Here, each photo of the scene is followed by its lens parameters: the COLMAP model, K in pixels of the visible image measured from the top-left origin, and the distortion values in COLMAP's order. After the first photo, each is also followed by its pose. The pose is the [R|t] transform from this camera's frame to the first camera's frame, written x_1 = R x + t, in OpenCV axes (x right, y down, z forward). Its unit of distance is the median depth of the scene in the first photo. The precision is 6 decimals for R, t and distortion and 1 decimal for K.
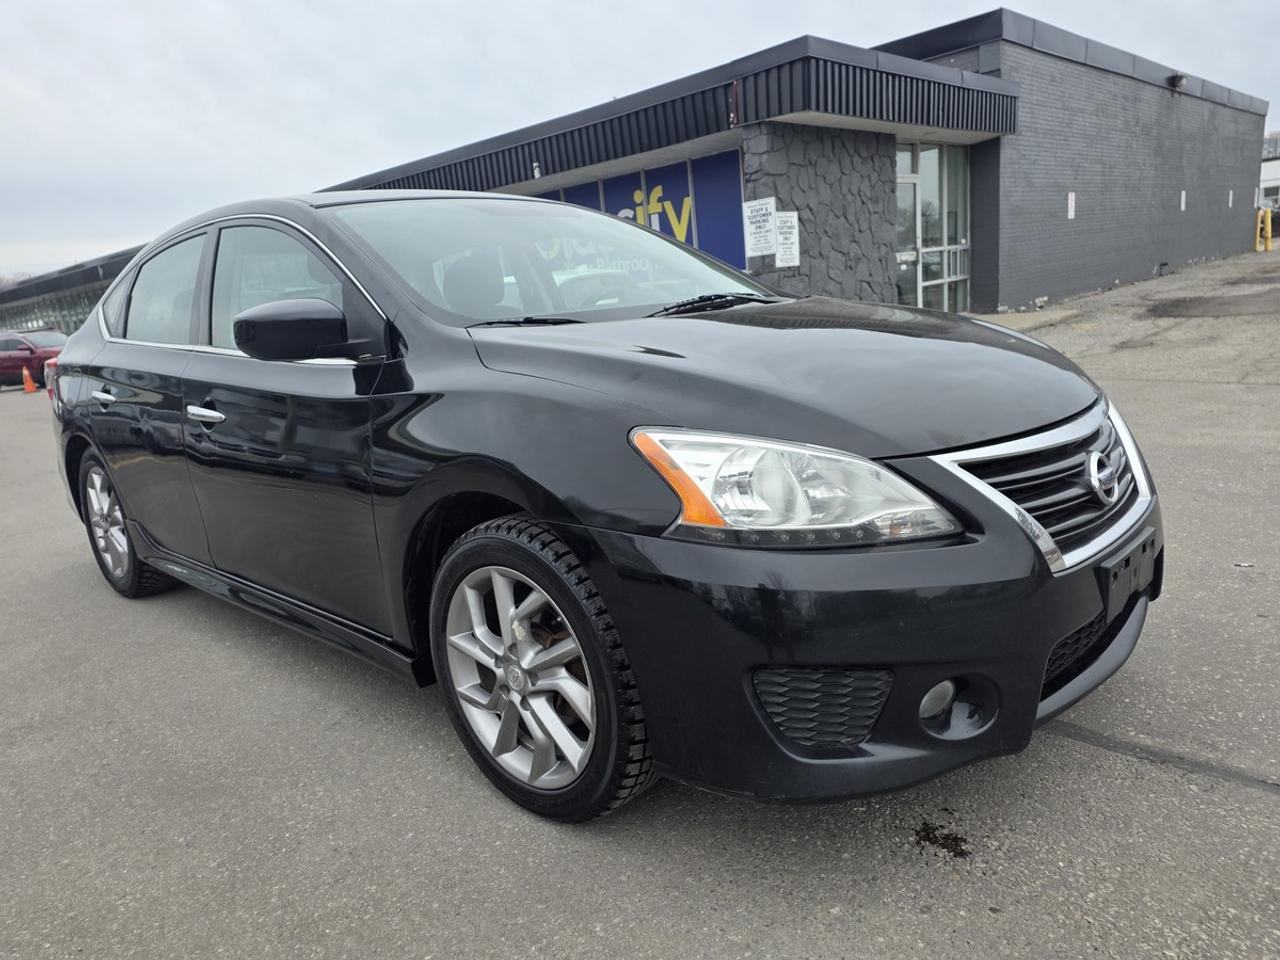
lens RADIAL K [[865.8, 0, 644.8], [0, 865.8, 492.0], [0, 0, 1]] dist [0.038786, -0.009315]
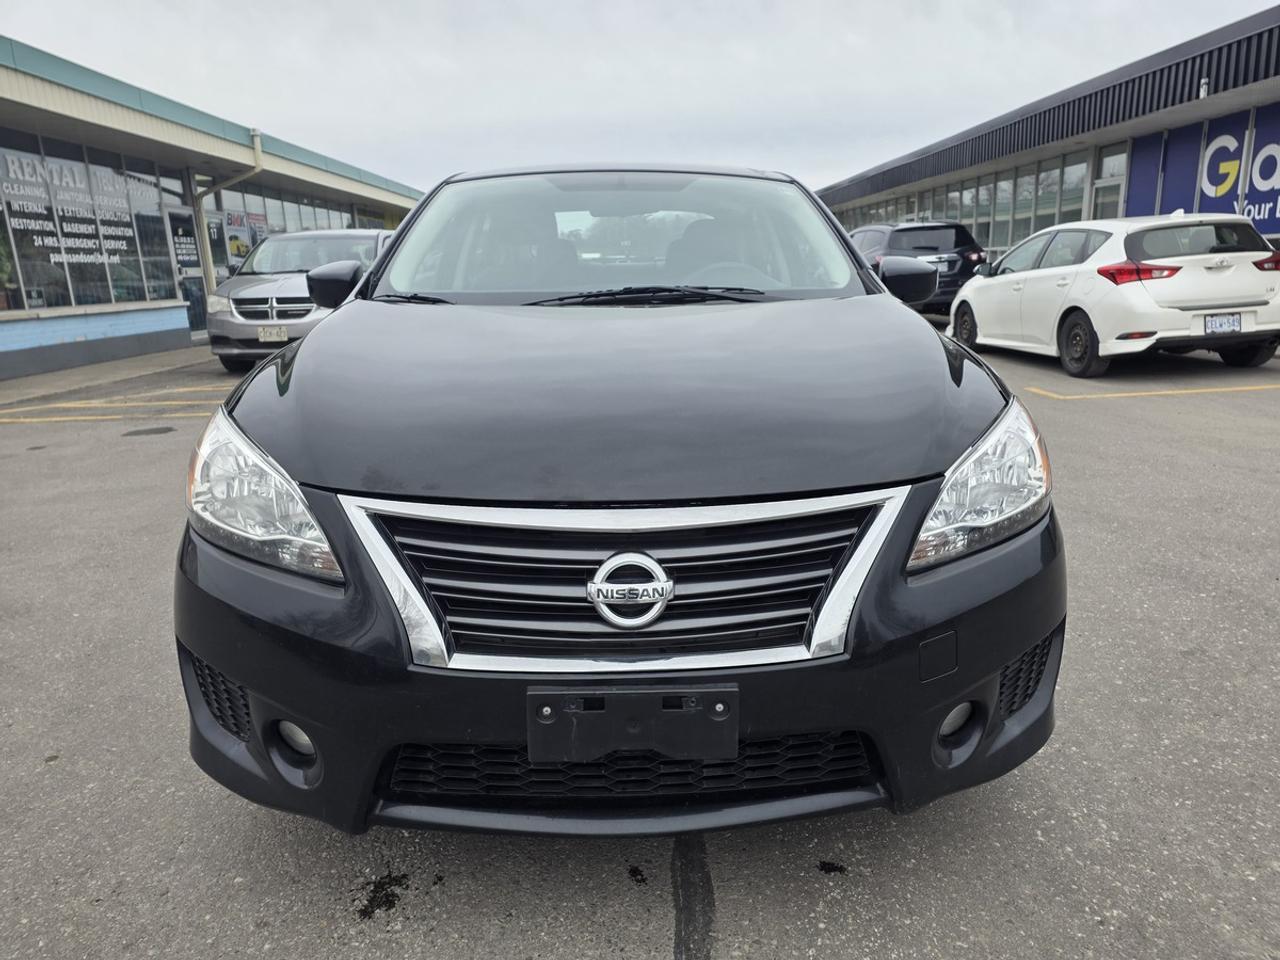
lens RADIAL K [[865.8, 0, 646.6], [0, 865.8, 473.7], [0, 0, 1]] dist [0.038786, -0.009315]
pose [[0.706867, 0.245640, -0.663325, 0.947145], [-0.205645, 0.968625, 0.139553, -0.211149], [0.676793, 0.037764, 0.735204, 0.426069]]
